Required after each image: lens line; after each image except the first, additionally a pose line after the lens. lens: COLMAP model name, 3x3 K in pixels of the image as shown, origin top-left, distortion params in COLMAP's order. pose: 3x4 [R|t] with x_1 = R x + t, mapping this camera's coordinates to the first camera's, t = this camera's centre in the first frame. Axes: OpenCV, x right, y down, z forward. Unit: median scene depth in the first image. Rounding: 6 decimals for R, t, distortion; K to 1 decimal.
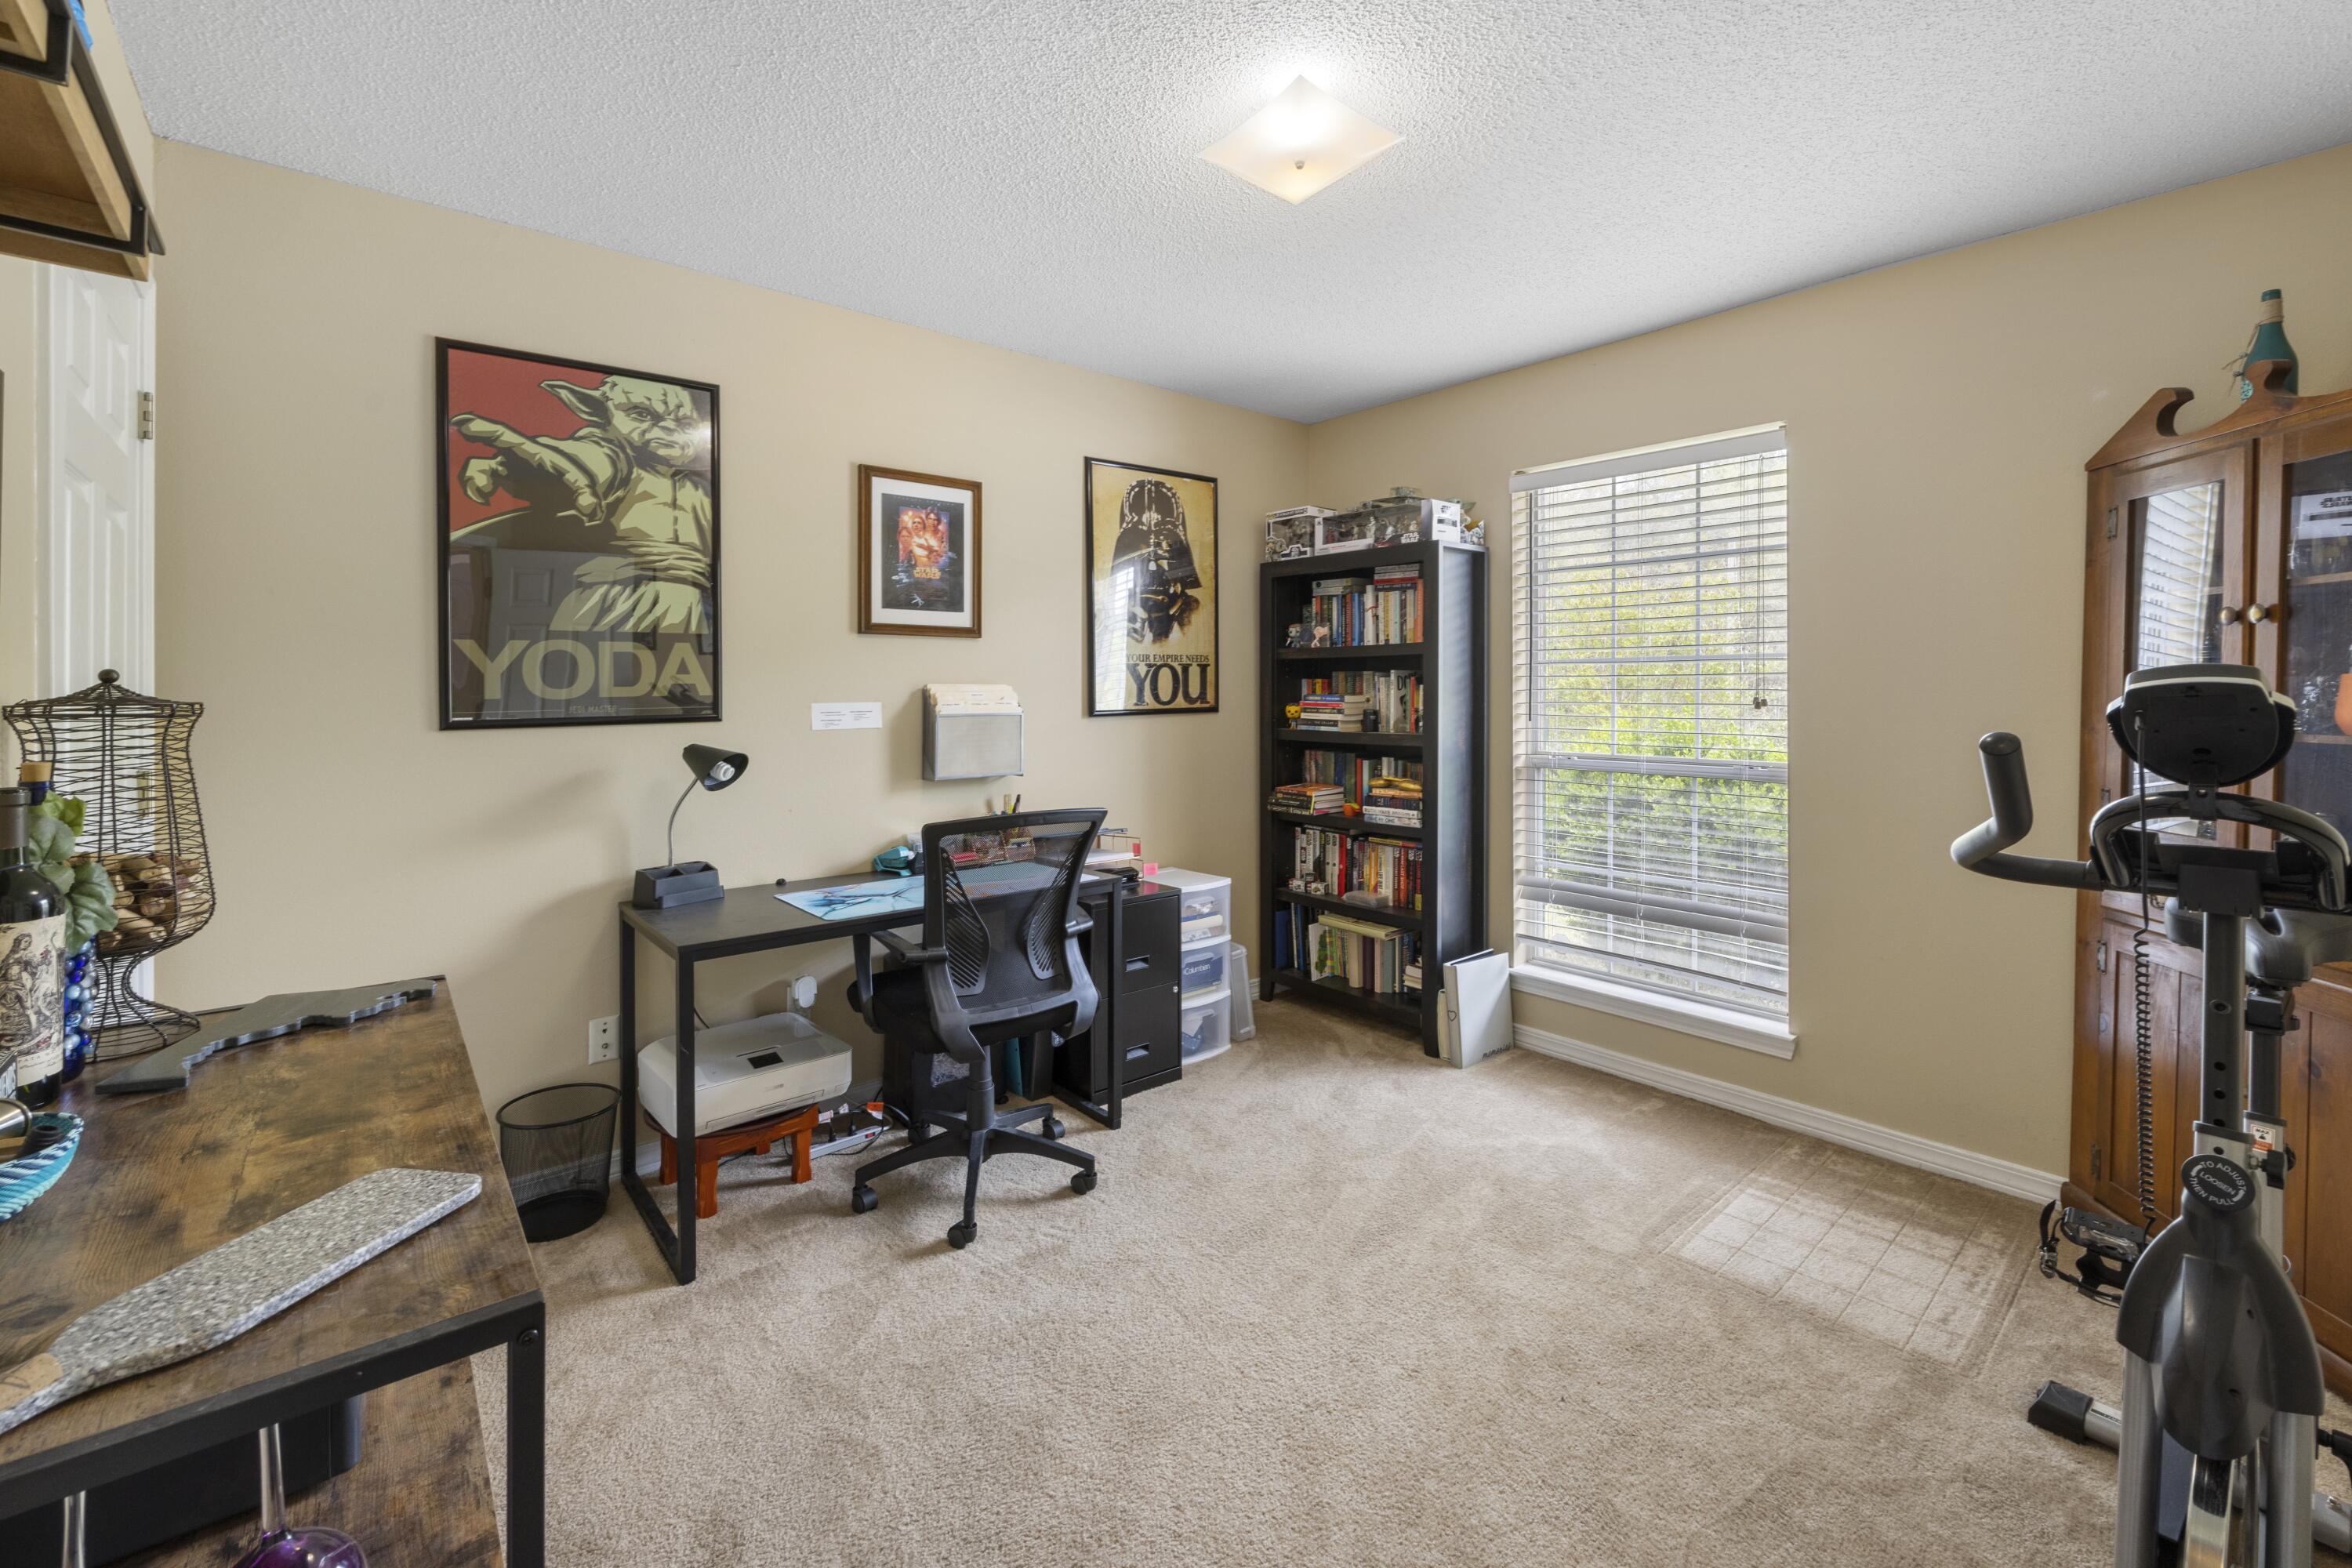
lens RADIAL K [[984.6, 0, 1178.1], [0, 984.6, 700.7], [0, 0, 1]] dist [-0.000953, -0.000146]
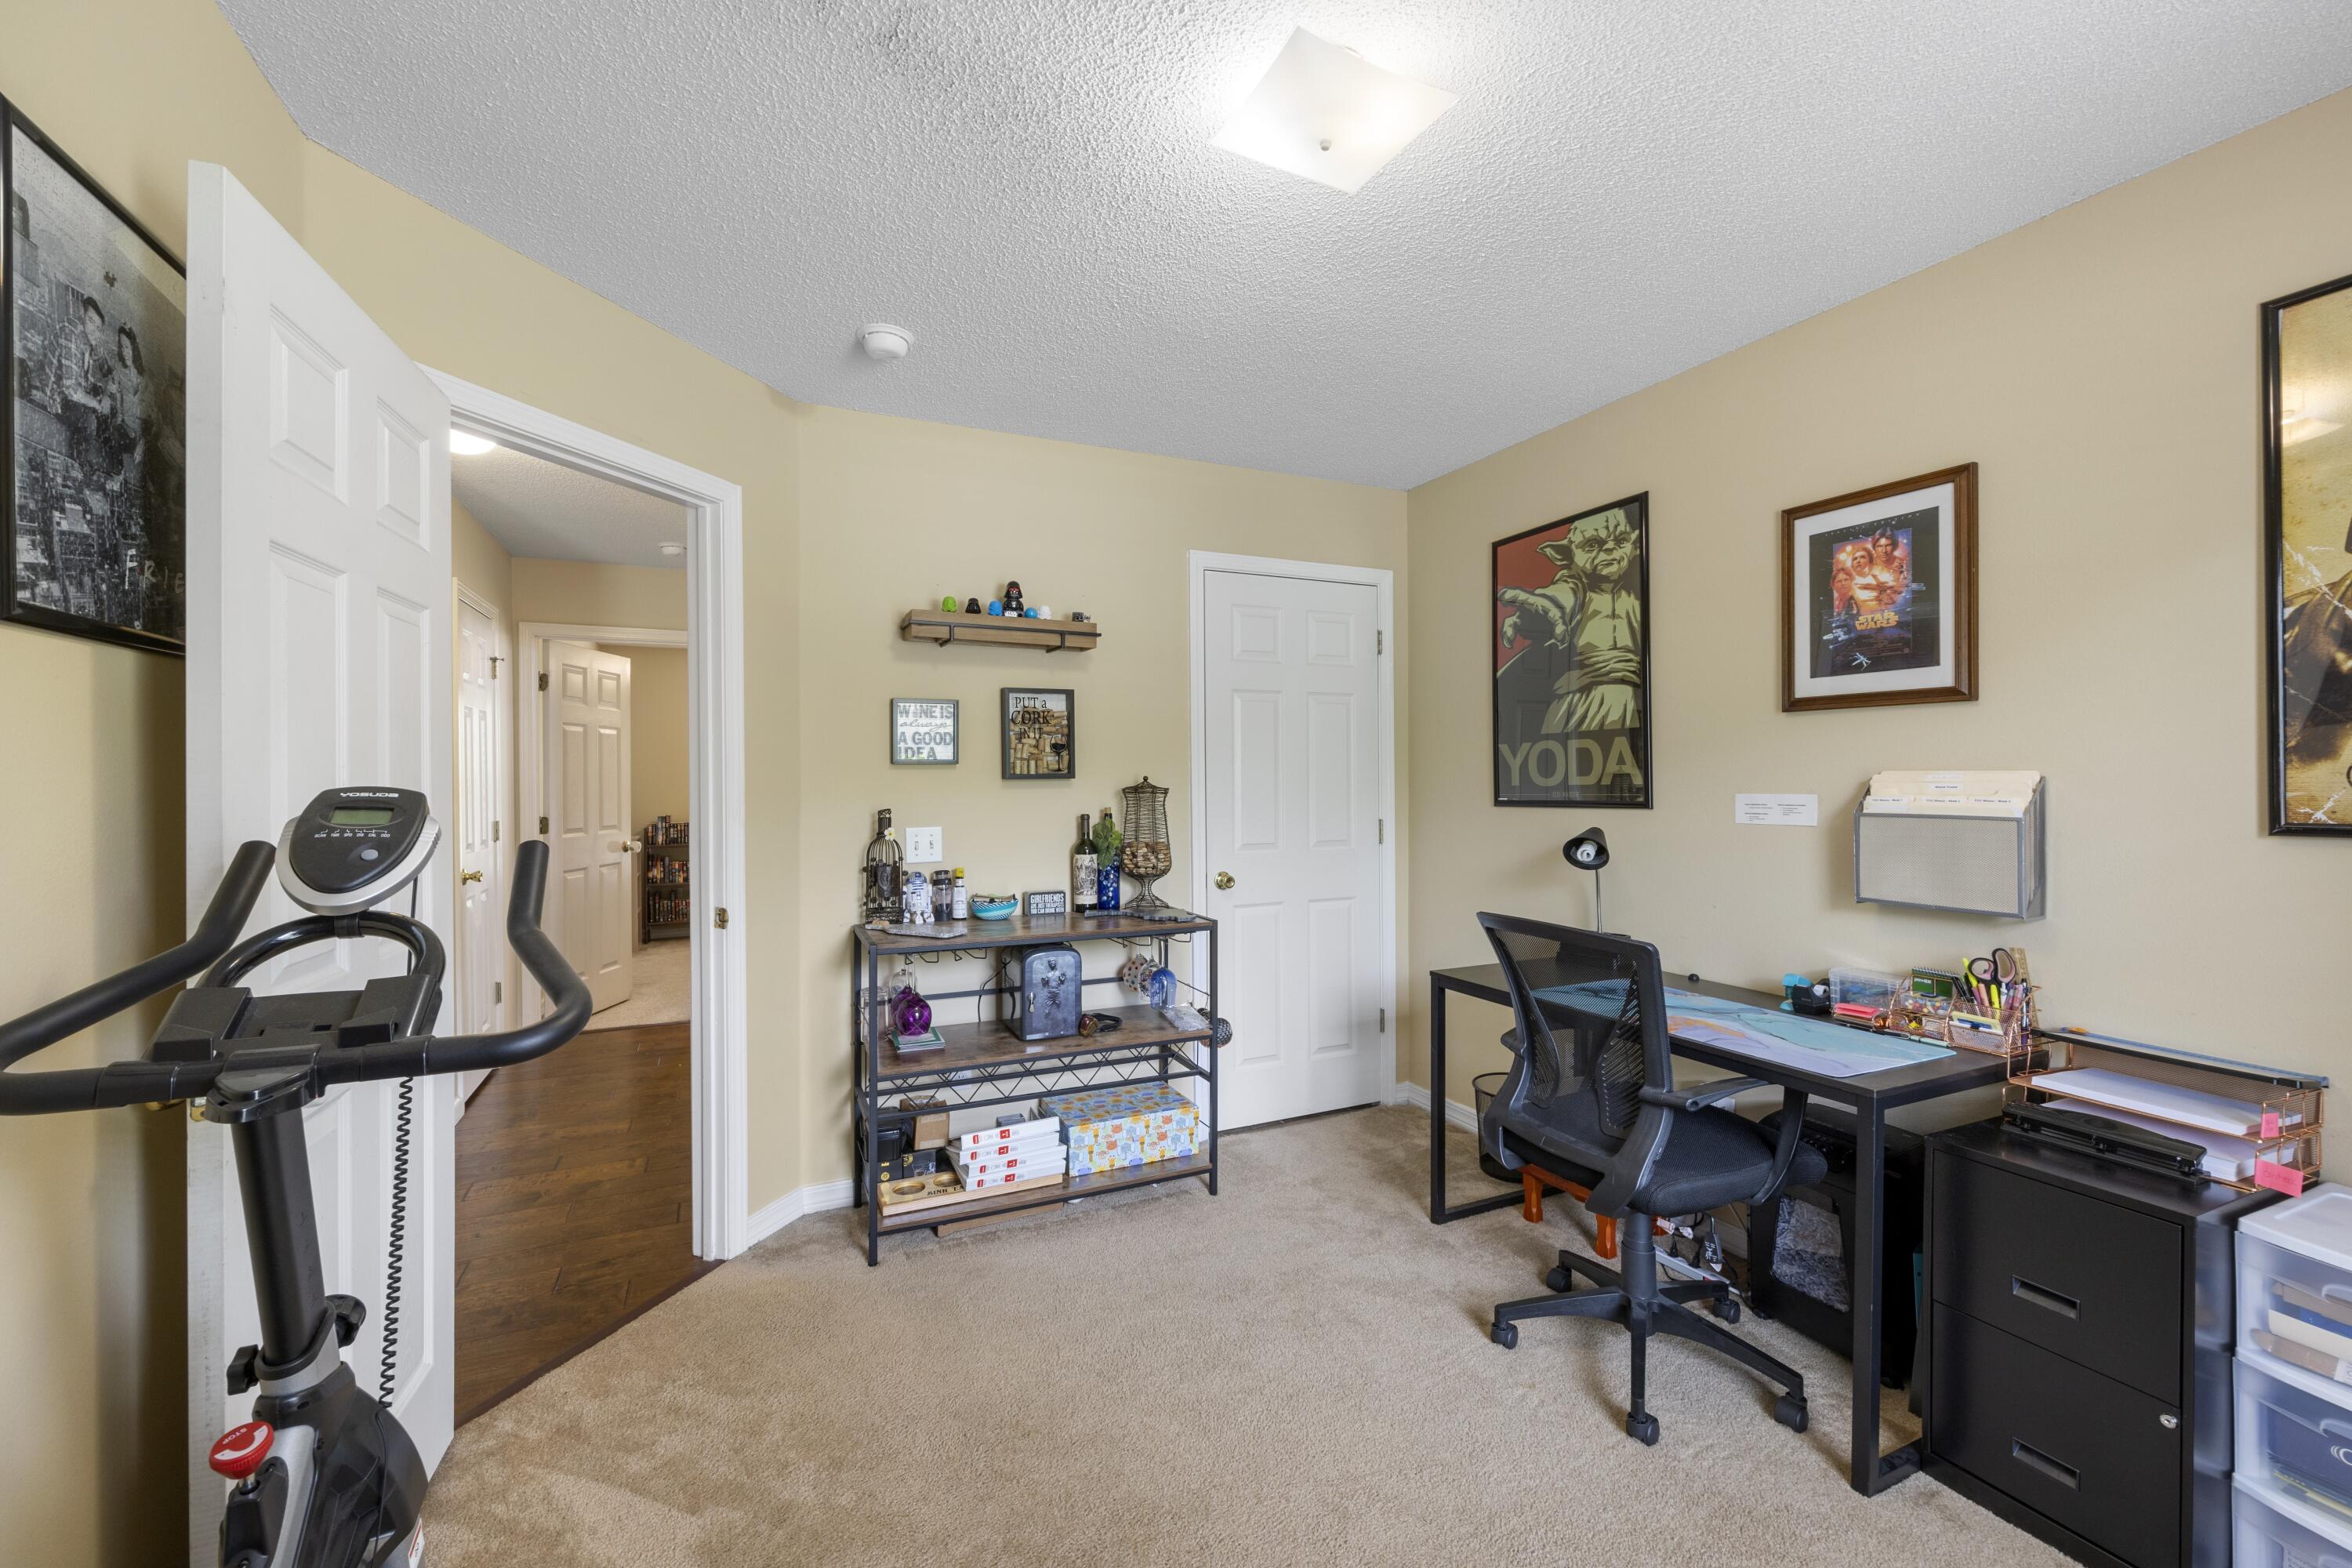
lens RADIAL K [[969.9, 0, 1176.0], [0, 969.9, 784.0], [0, 0, 1]] dist [0.000159, 0.000072]
pose [[-0.271868, 0.013202, -0.962244, 0.697014], [-0.000483, 0.999904, 0.013855, -0.020640], [0.962334, 0.004231, -0.271836, 0.820857]]
